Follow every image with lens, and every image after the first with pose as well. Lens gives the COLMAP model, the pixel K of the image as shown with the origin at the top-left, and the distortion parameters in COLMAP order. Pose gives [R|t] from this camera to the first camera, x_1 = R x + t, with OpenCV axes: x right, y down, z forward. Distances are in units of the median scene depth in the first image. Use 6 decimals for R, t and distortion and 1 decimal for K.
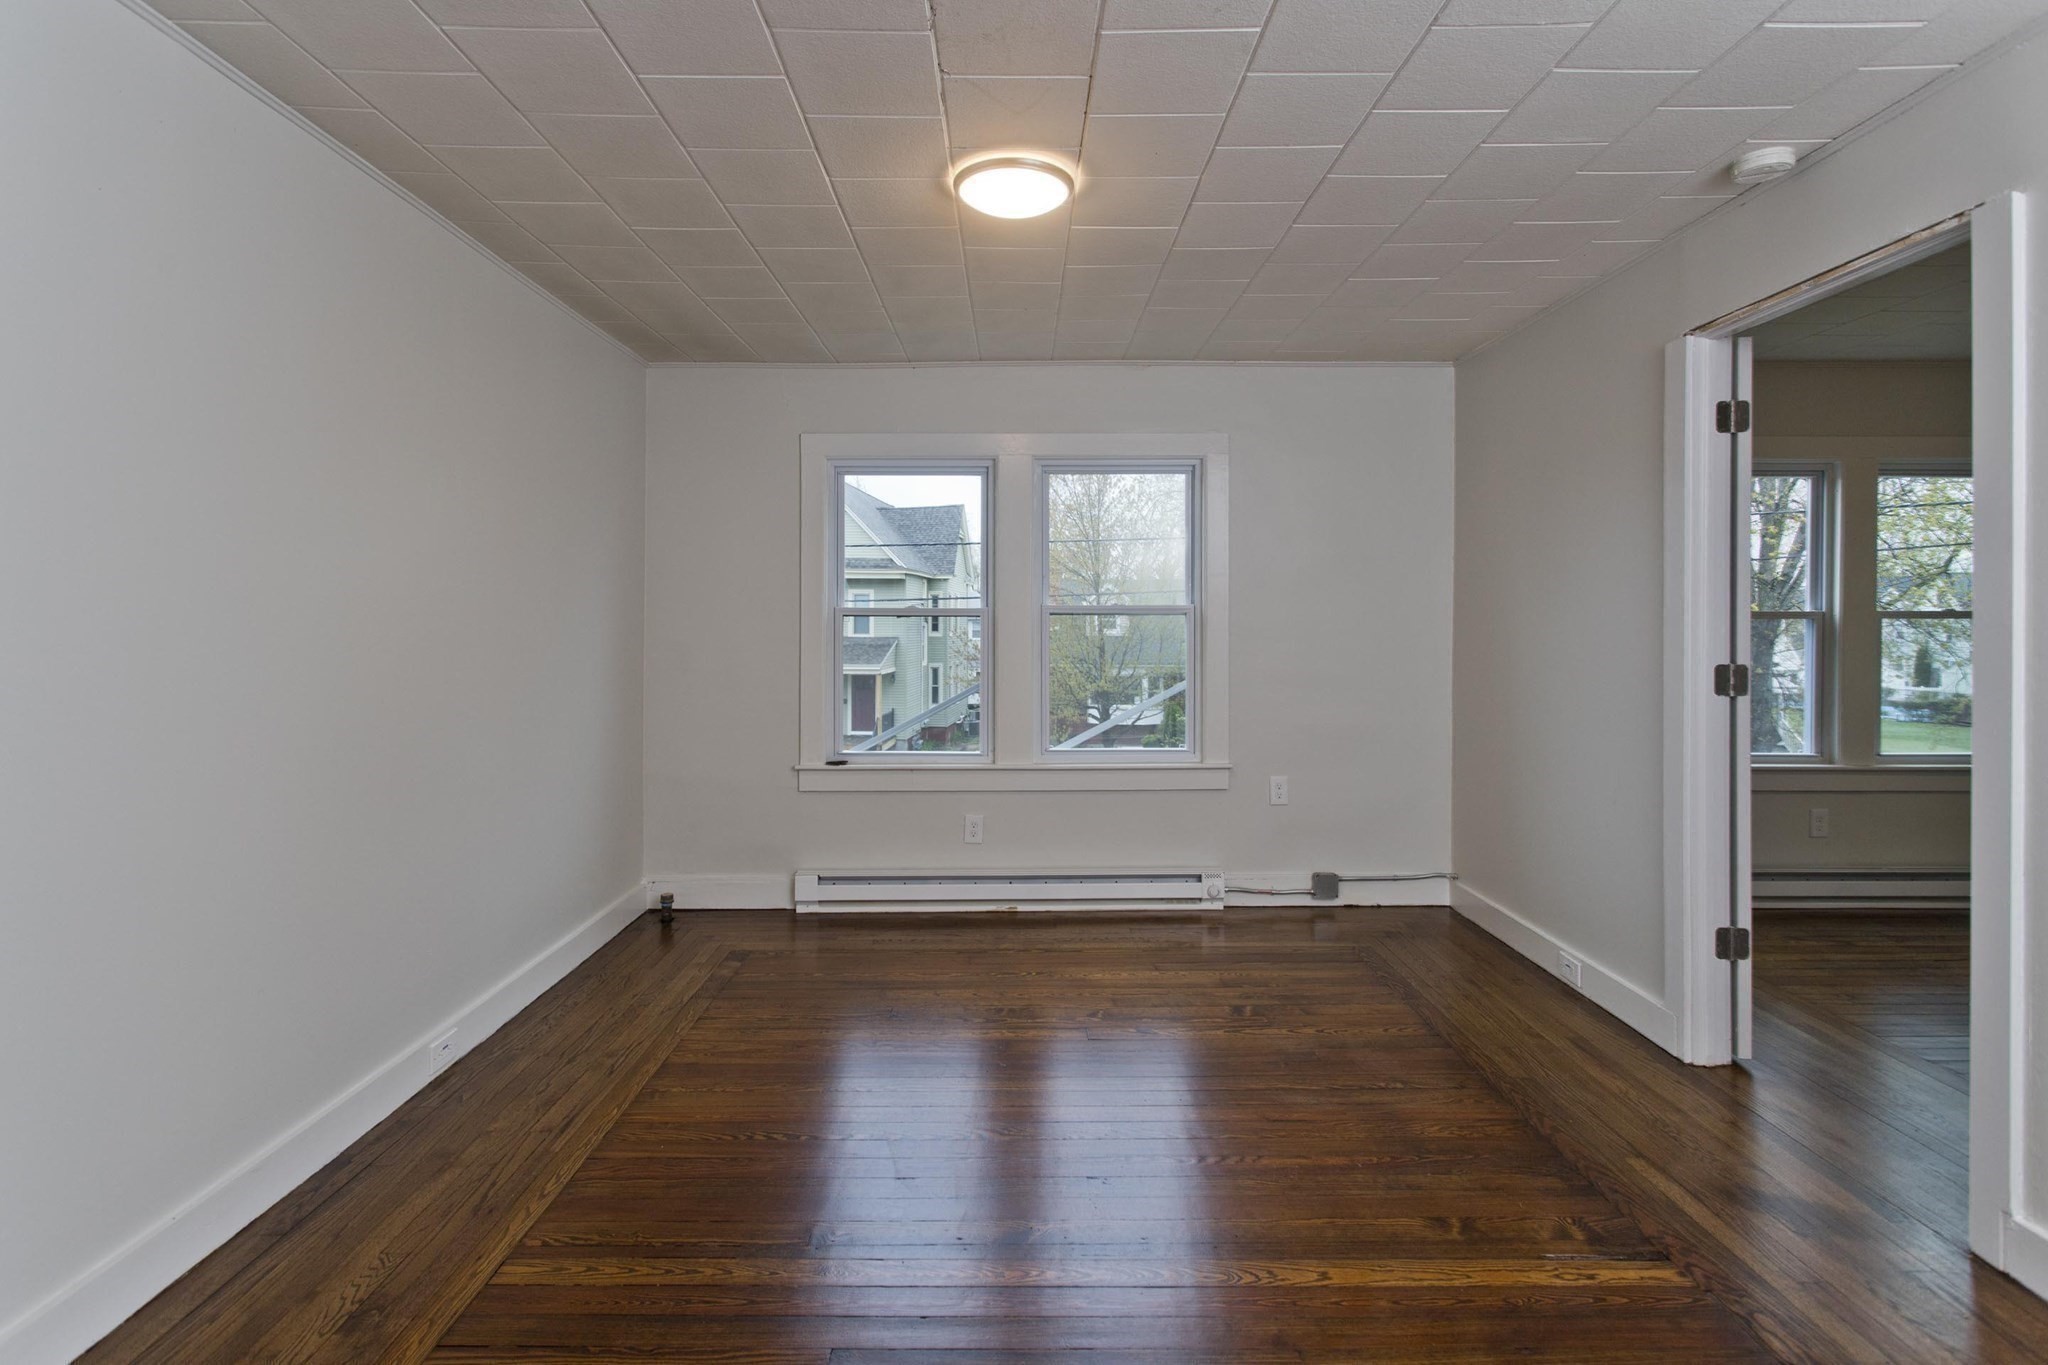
lens RADIAL K [[1010.4, 0, 1006.1], [0, 1010.4, 629.5], [0, 0, 1]] dist [0.001991, 0.000656]
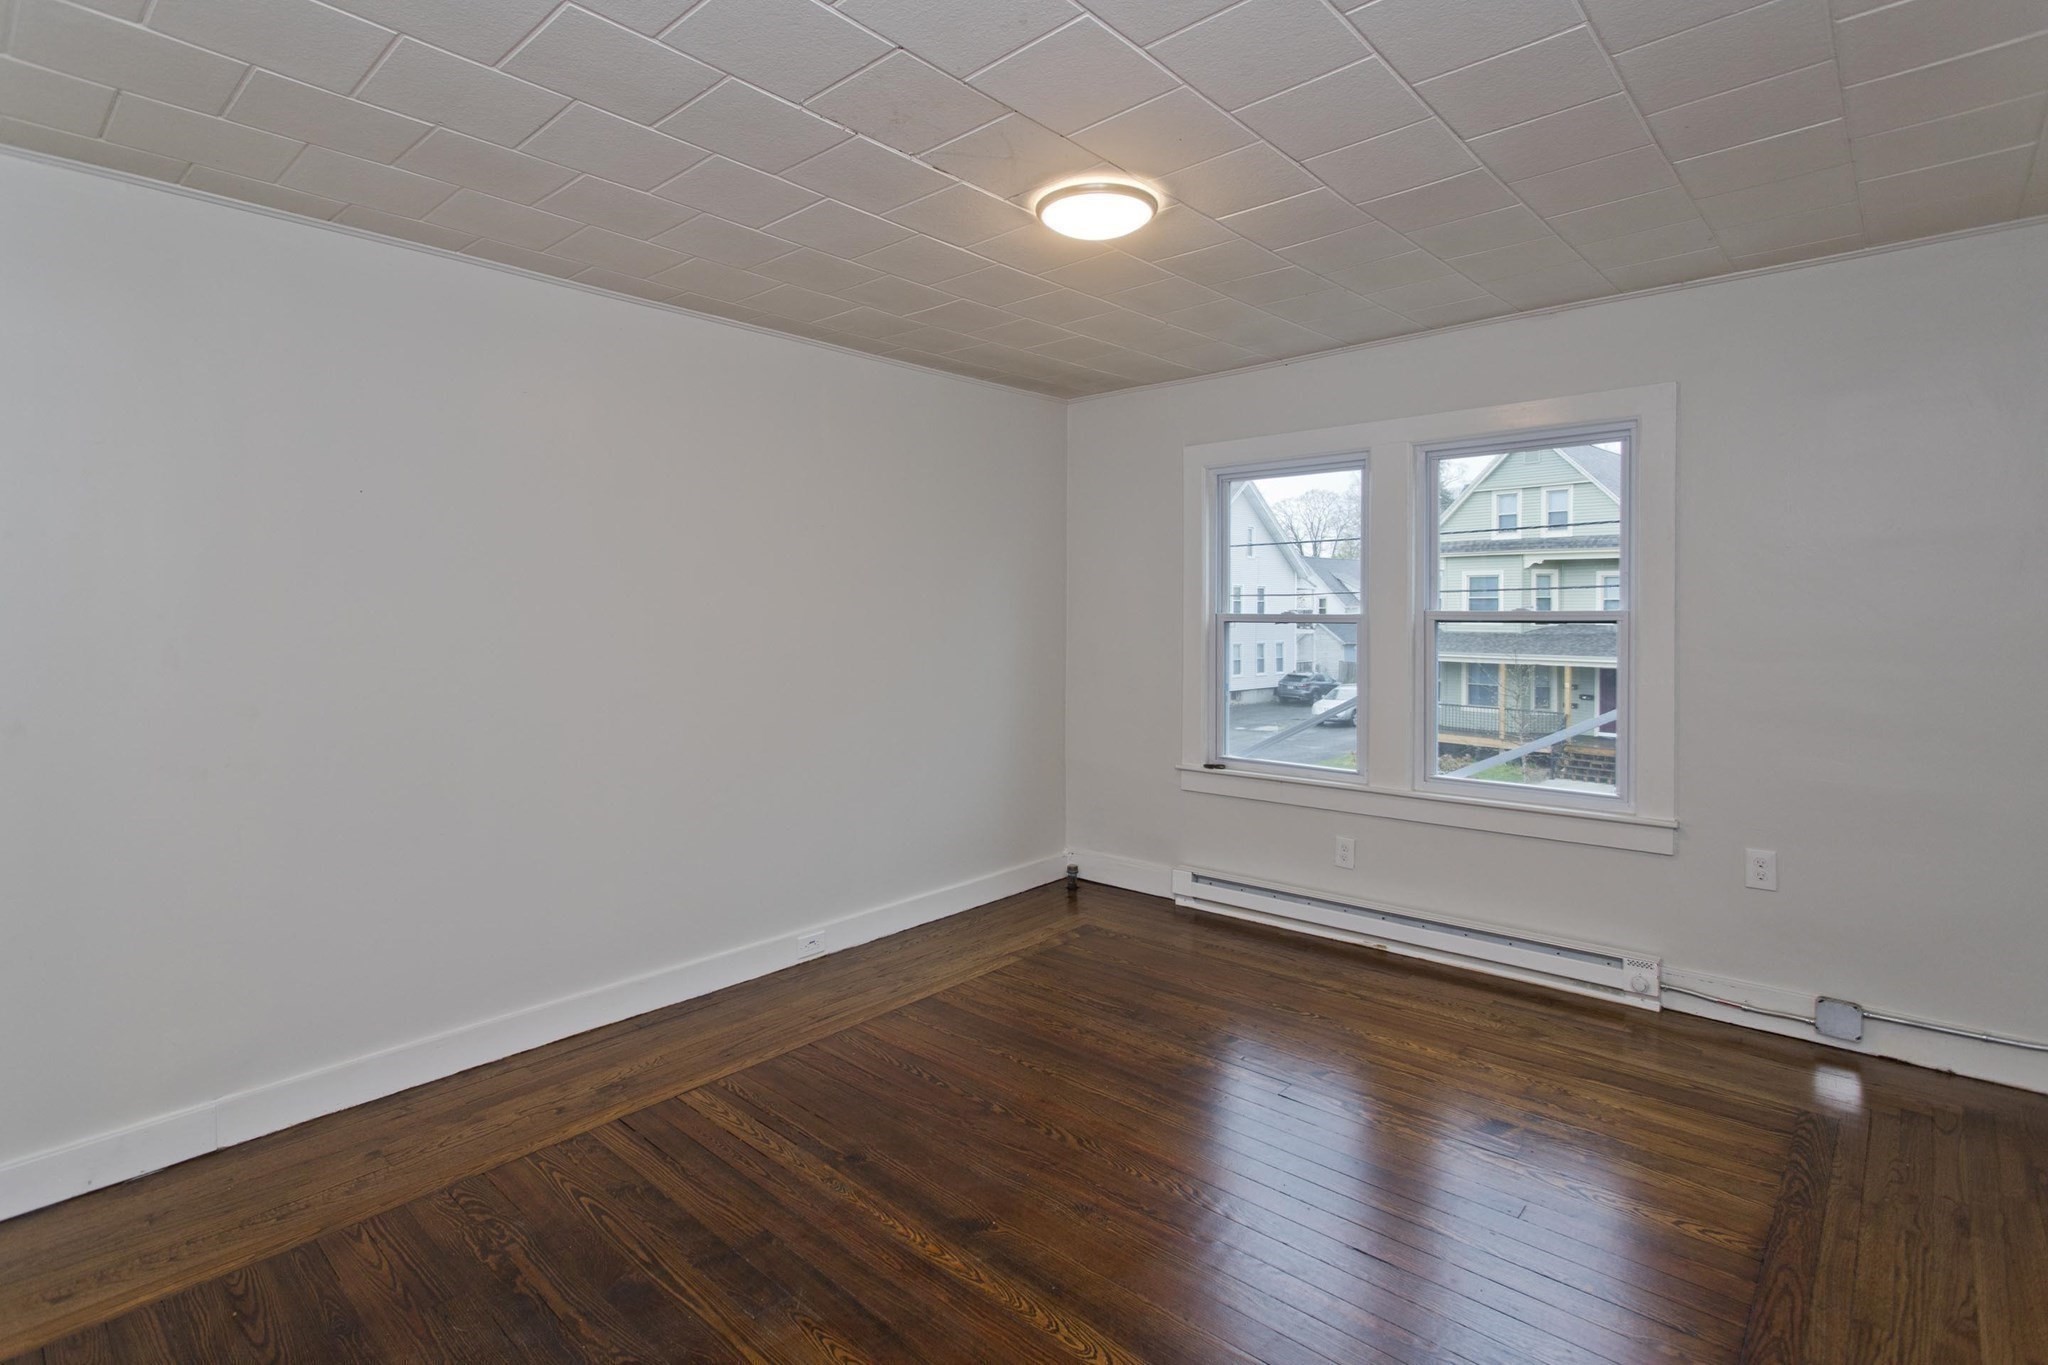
lens RADIAL K [[984.4, 0, 1004.3], [0, 984.4, 630.7], [0, 0, 1]] dist [0.000355, 0.000480]
pose [[0.735996, 0.010853, -0.676899, 0.357755], [0.000109, 0.999870, 0.016150, -0.021829], [0.676986, -0.011959, 0.735899, 0.128190]]
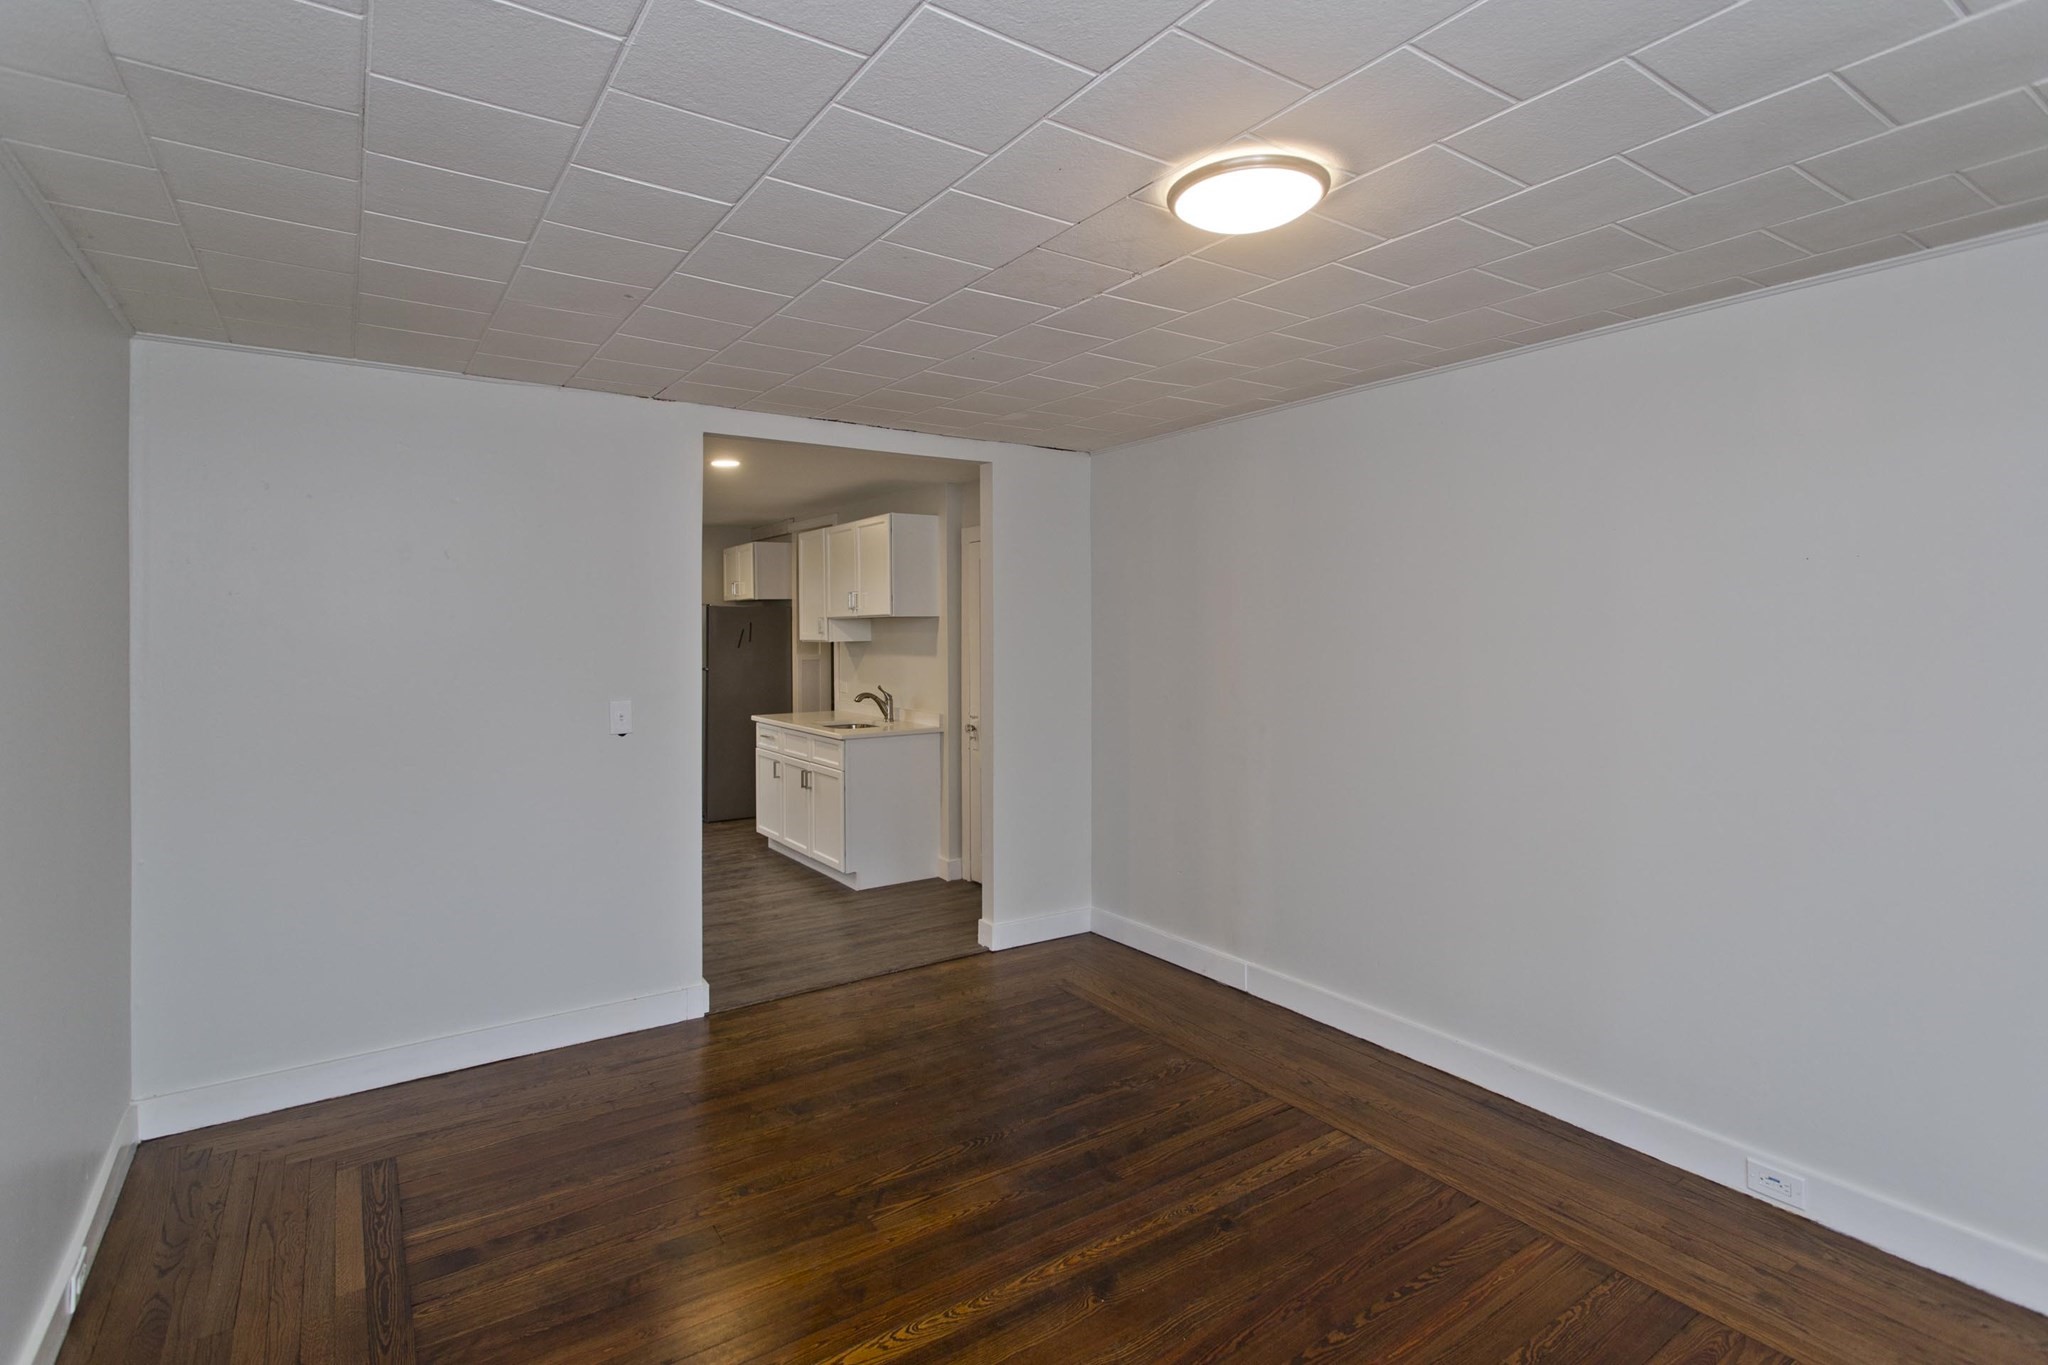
lens RADIAL K [[984.4, 0, 1004.3], [0, 984.4, 630.7], [0, 0, 1]] dist [0.000355, 0.000480]
pose [[-0.829795, 0.005327, -0.558043, 0.336583], [0.000987, 0.999967, 0.008077, -0.057565], [0.558068, 0.006151, -0.829773, 0.887369]]
